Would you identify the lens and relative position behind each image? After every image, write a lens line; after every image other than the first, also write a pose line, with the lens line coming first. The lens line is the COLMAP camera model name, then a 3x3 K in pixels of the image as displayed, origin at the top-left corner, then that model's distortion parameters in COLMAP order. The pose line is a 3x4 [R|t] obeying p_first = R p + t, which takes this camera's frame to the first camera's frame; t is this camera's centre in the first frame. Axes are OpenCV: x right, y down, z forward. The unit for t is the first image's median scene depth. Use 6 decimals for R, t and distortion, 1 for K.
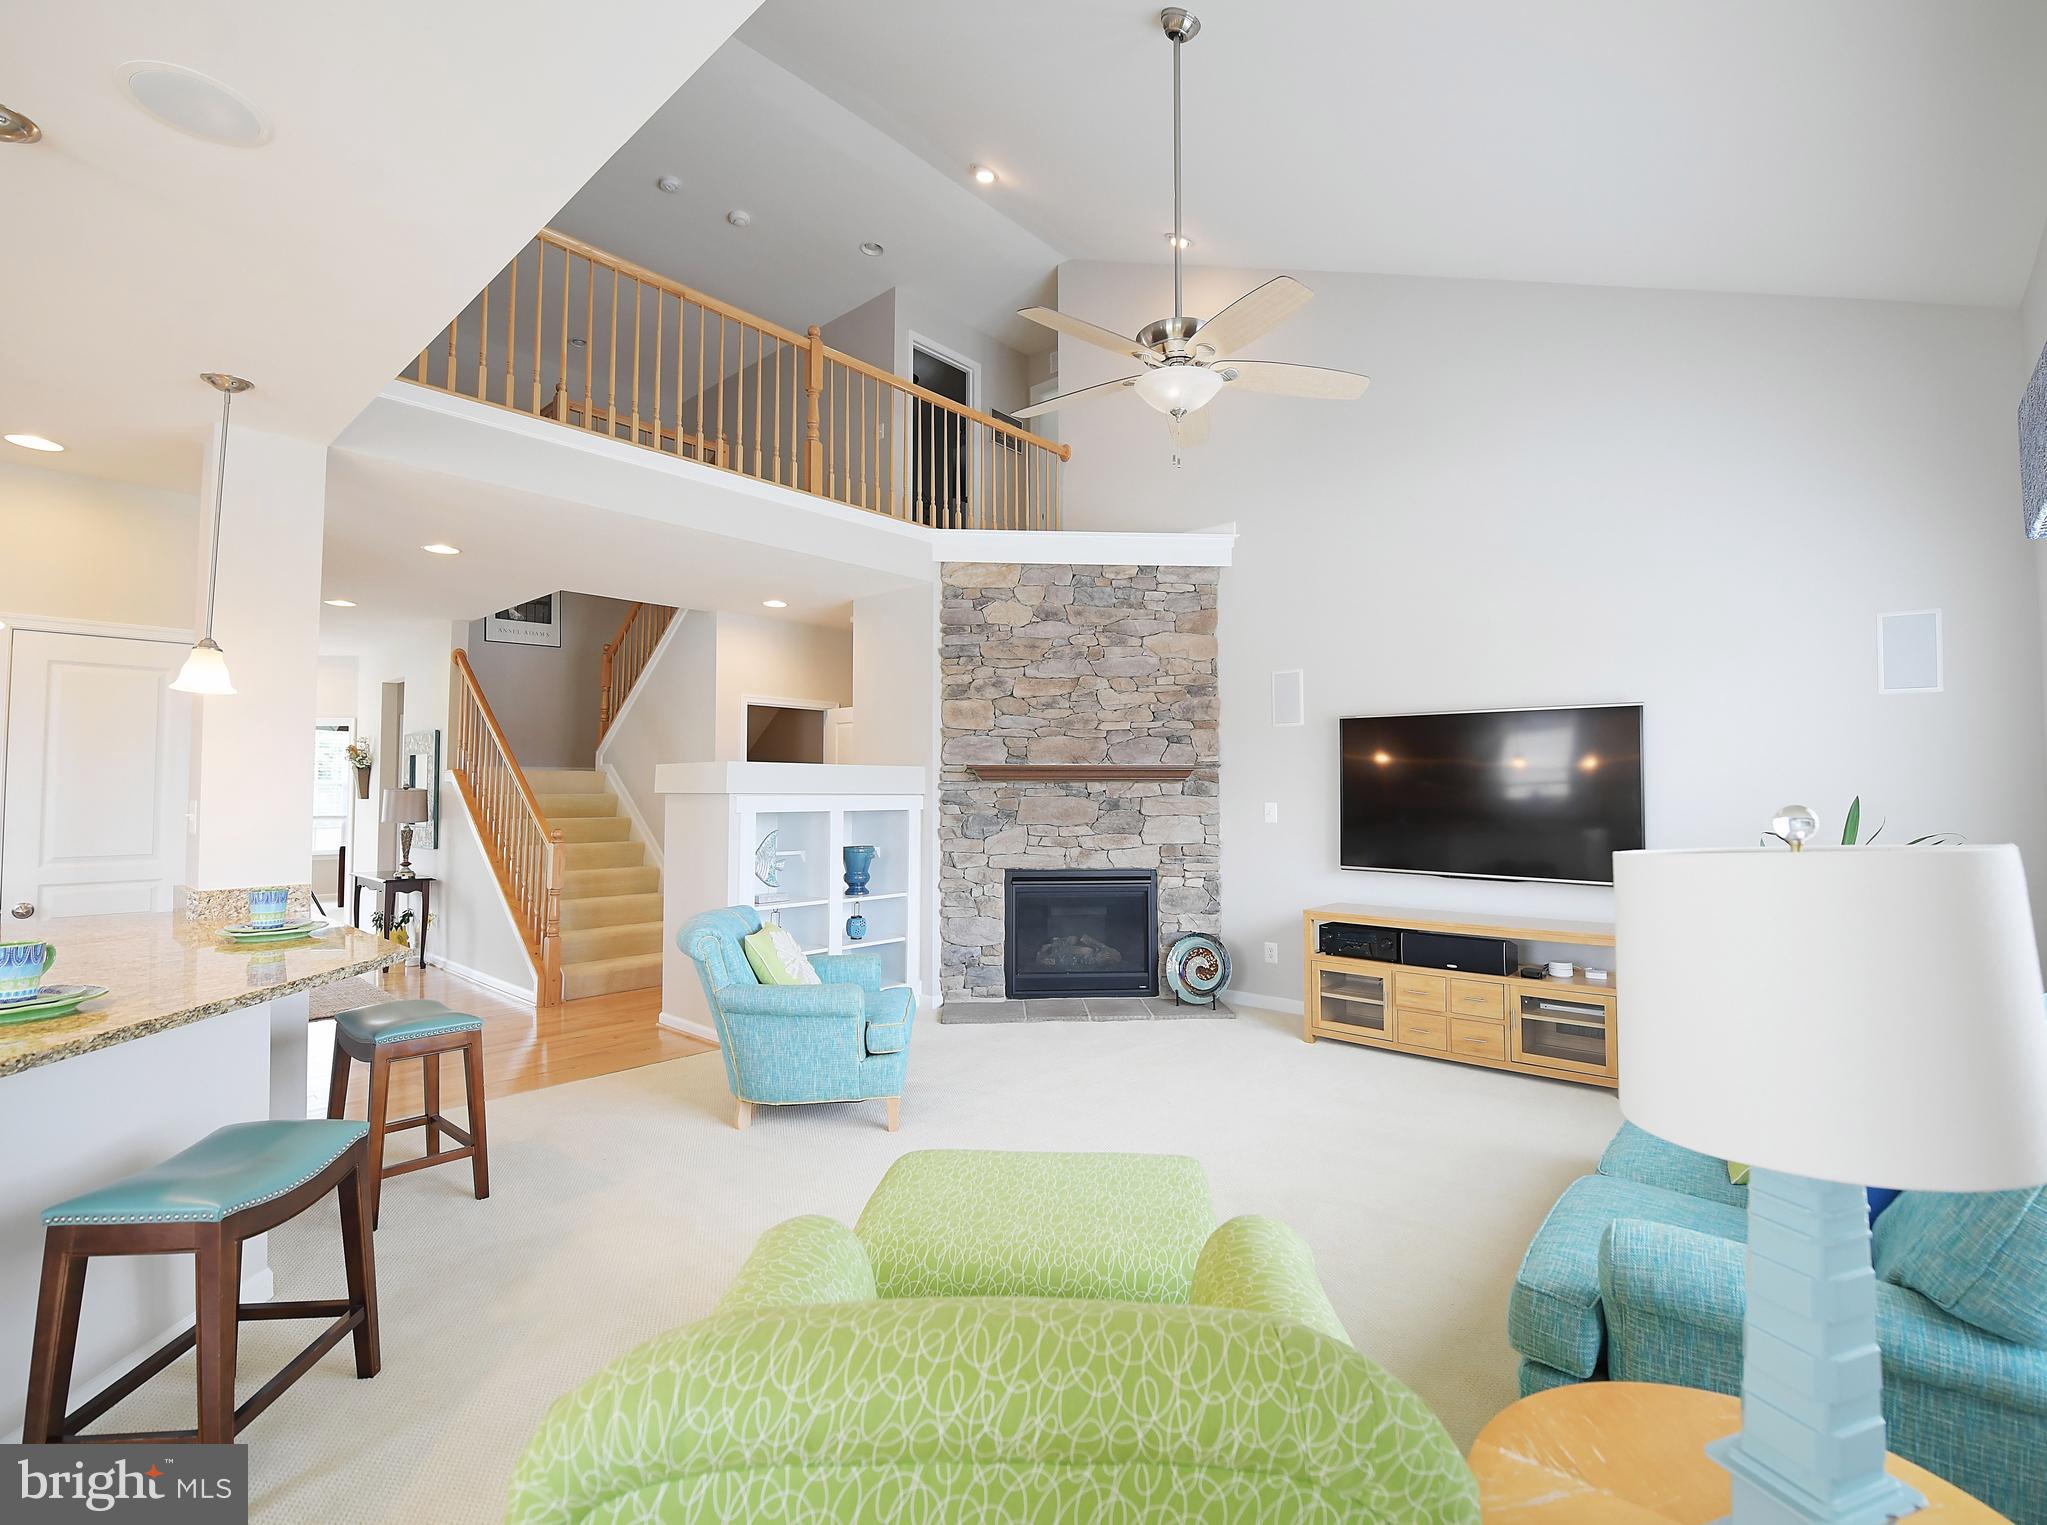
lens RADIAL K [[917.1, 0, 1044.4], [0, 917.1, 750.3], [0, 0, 1]] dist [0.009411, -0.000020]
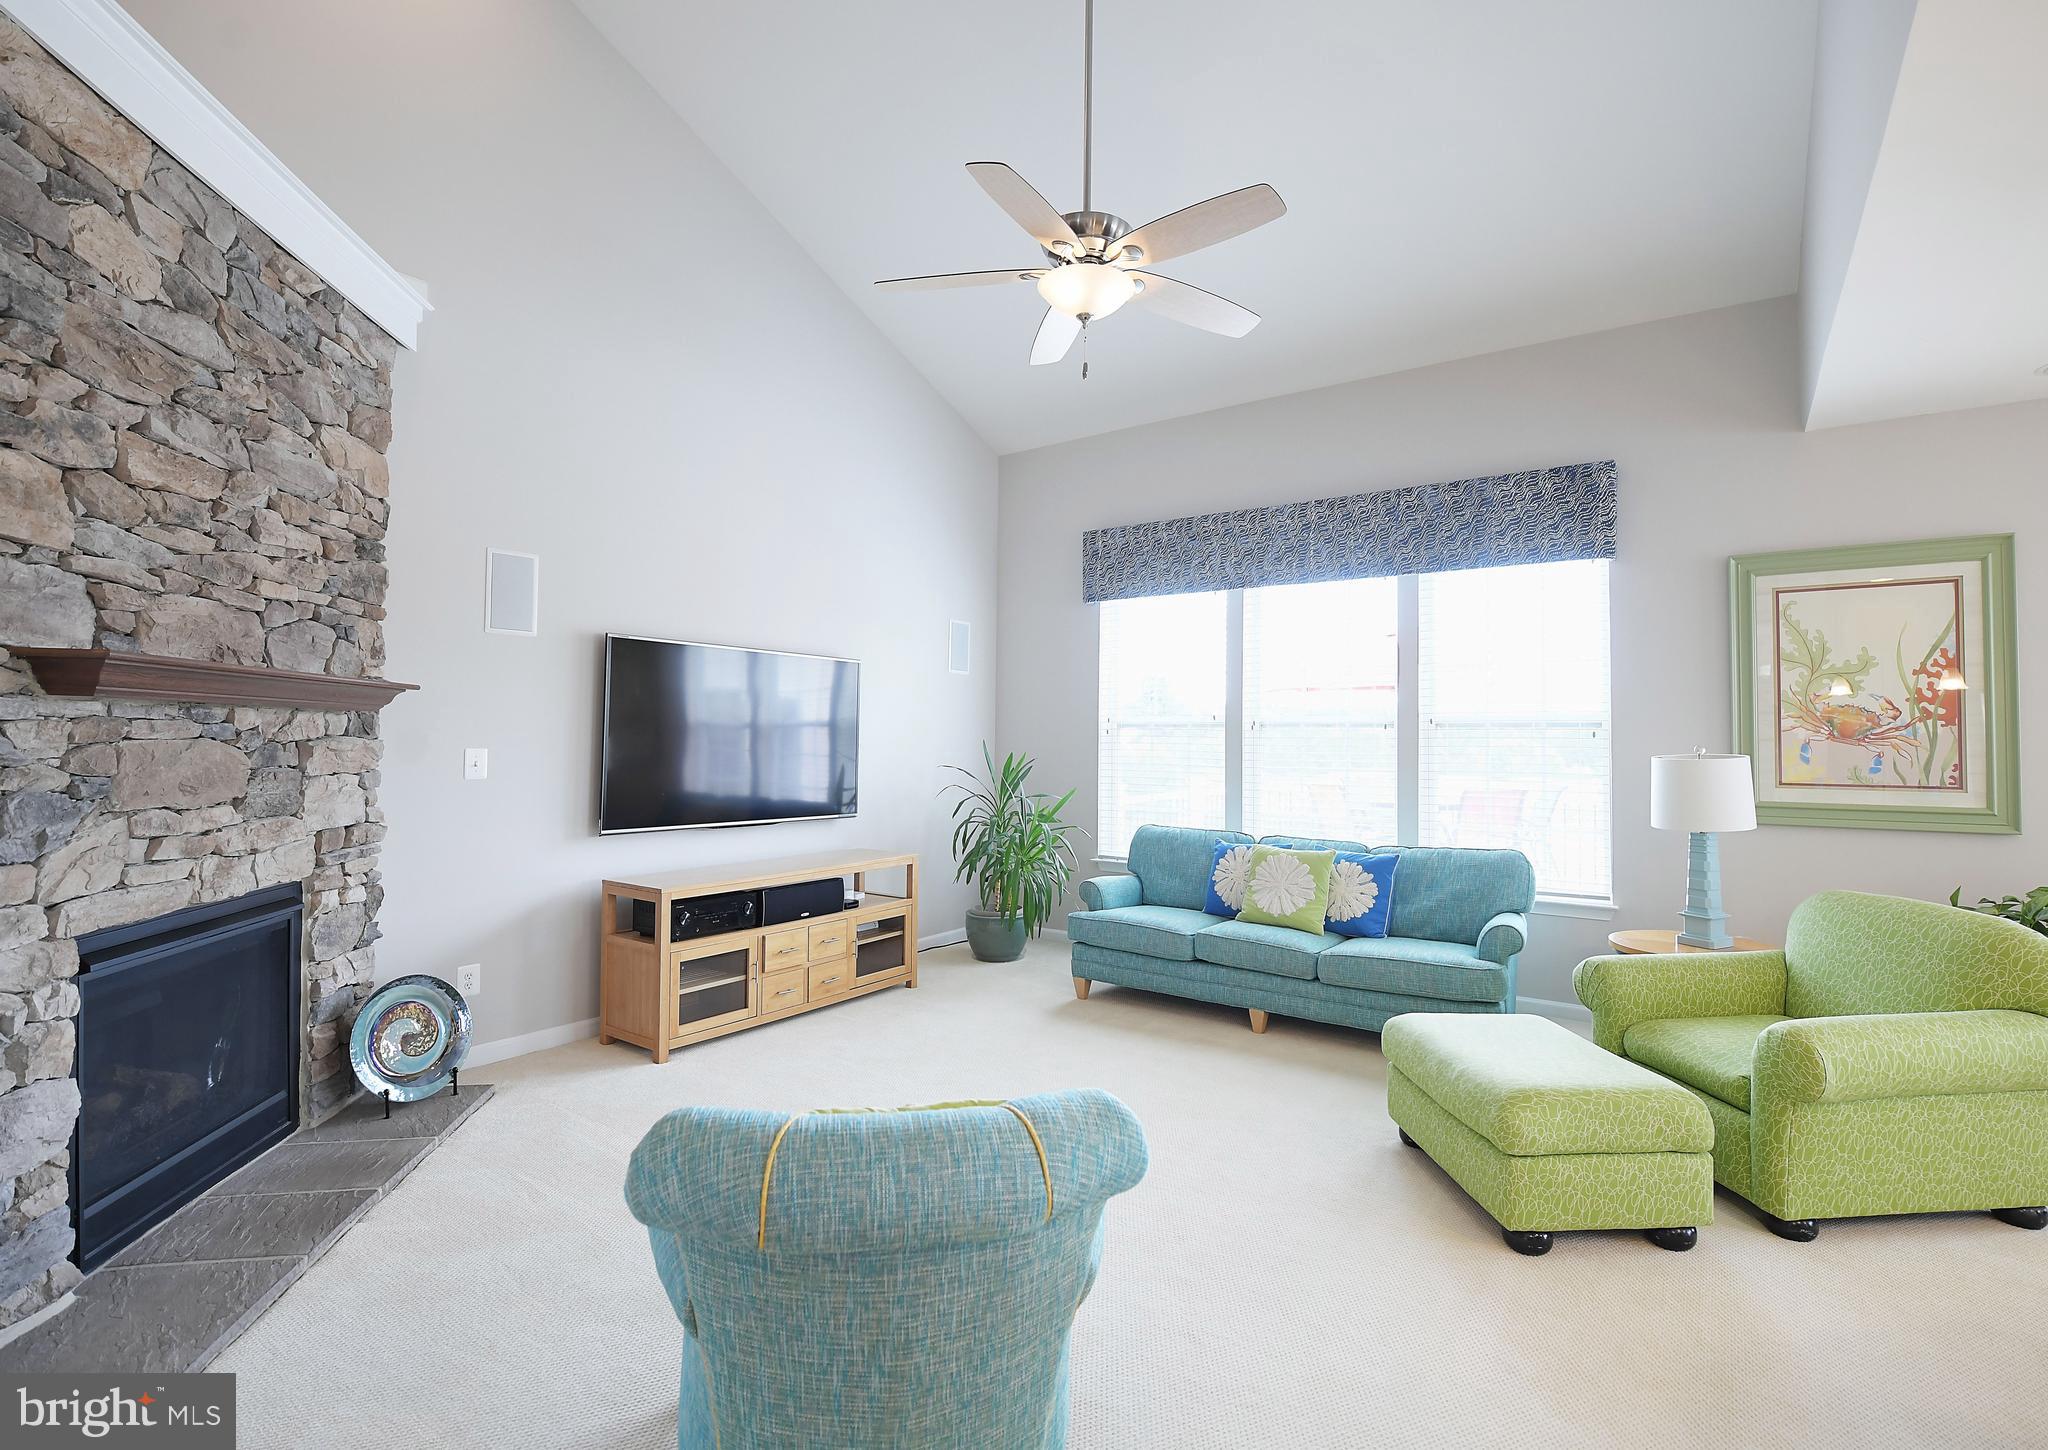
lens RADIAL K [[973.4, 0, 1068.2], [0, 973.4, 706.0], [0, 0, 1]] dist [0.003158, -0.001186]
pose [[-0.099878, 0.032317, 0.994475, -0.471009], [-0.053325, 0.997862, -0.037783, 0.030697], [-0.993570, -0.056804, -0.097941, 0.644820]]
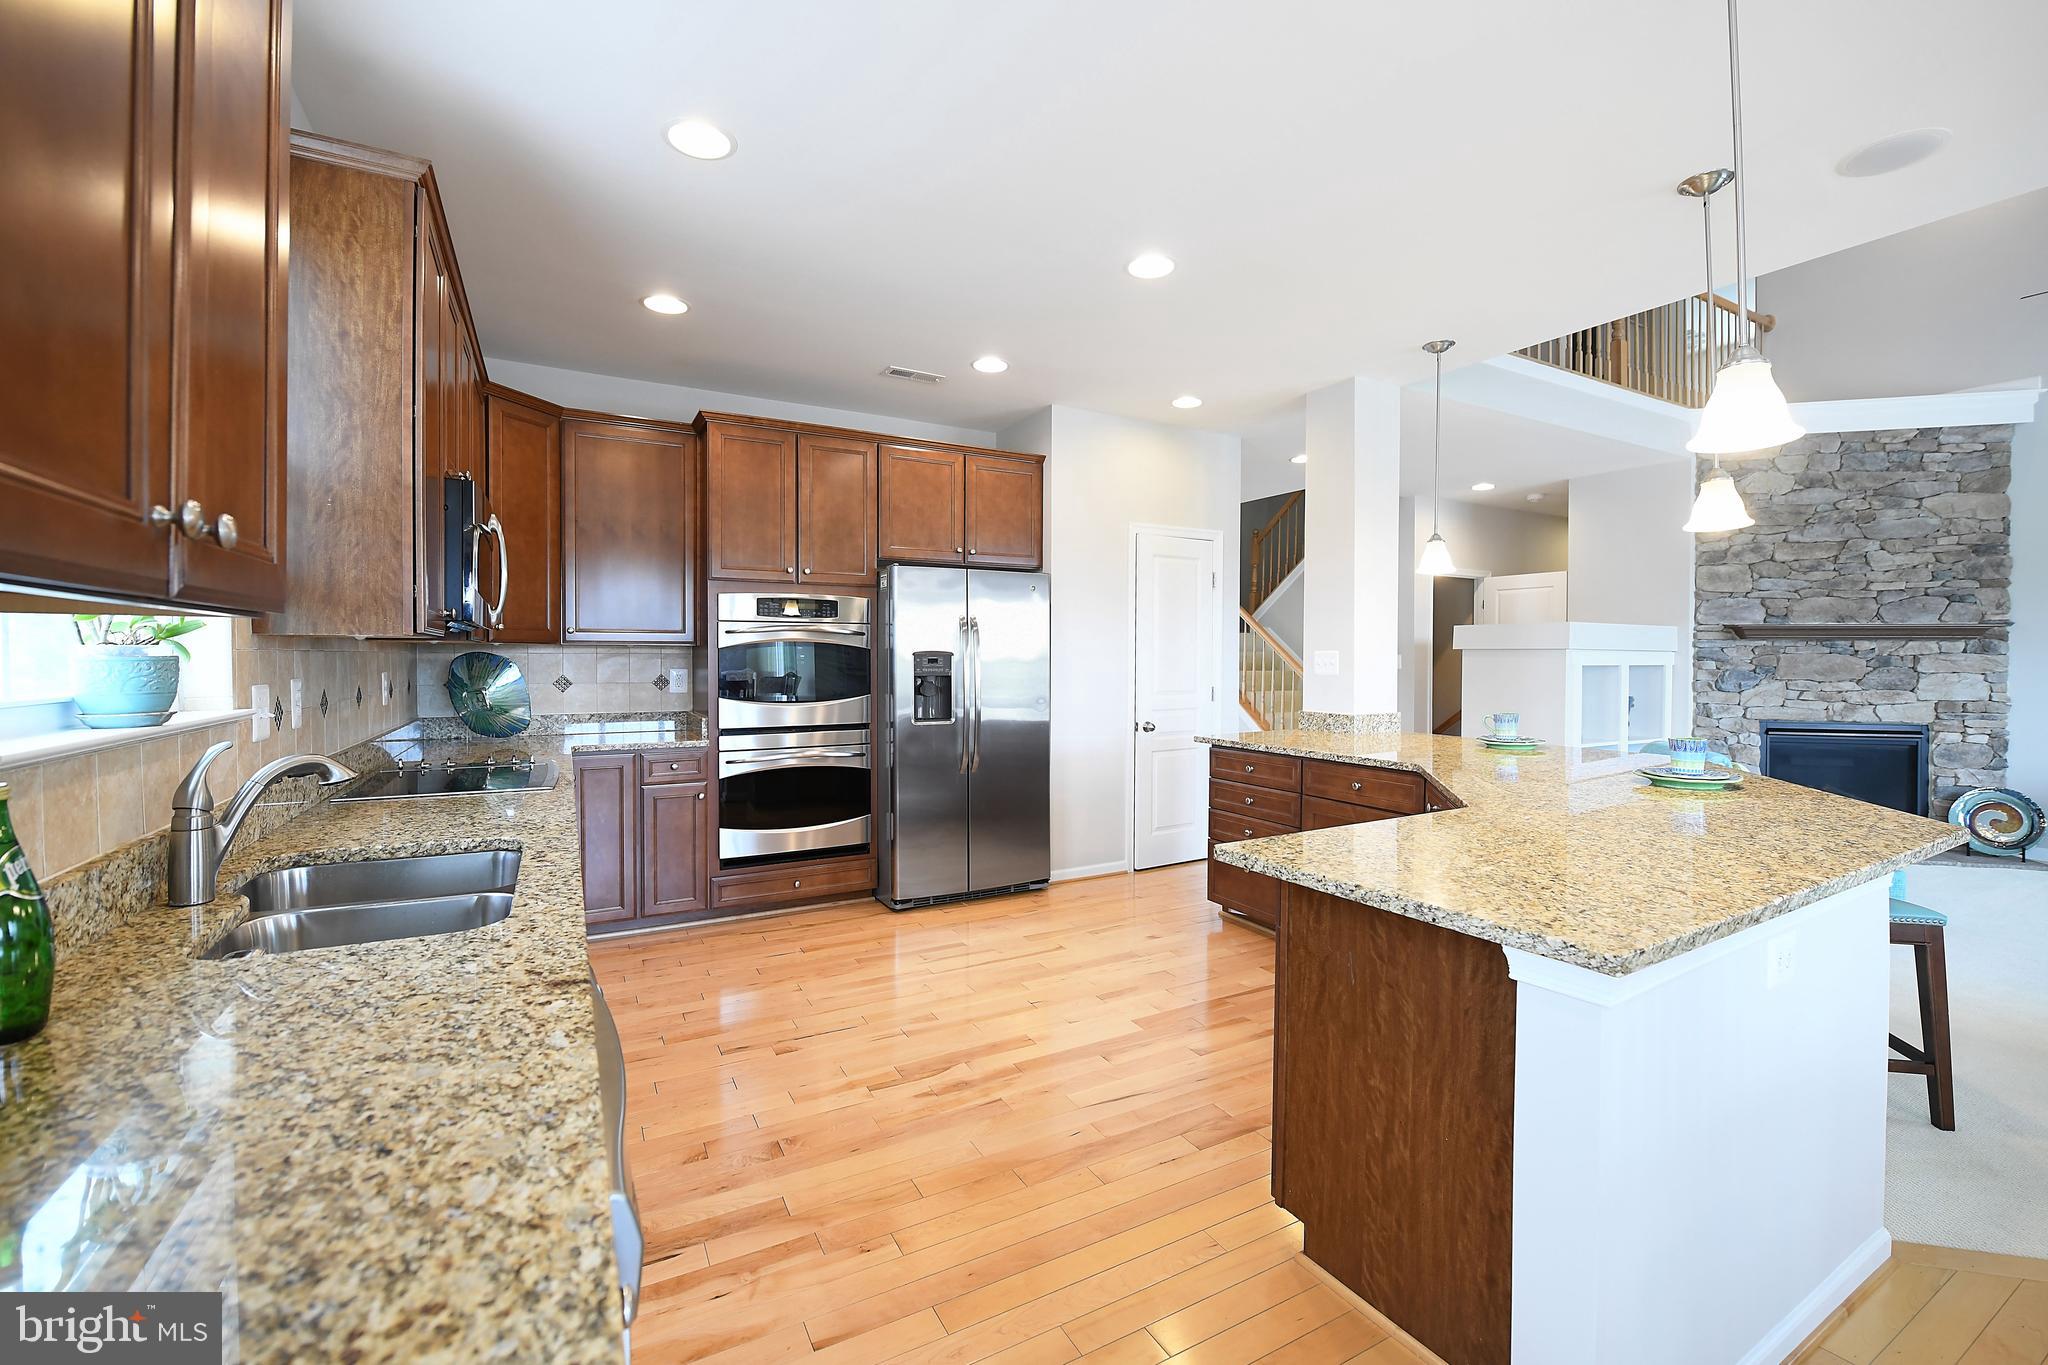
lens RADIAL K [[827.7, 0, 1032.8], [0, 827.7, 664.8], [0, 0, 1]] dist [-0.017184, 0.000391]
pose [[0.939025, 0.008554, -0.343743, -0.519381], [0.011513, 0.998348, 0.056296, -0.000717], [0.343657, -0.056821, 0.937375, -0.200734]]
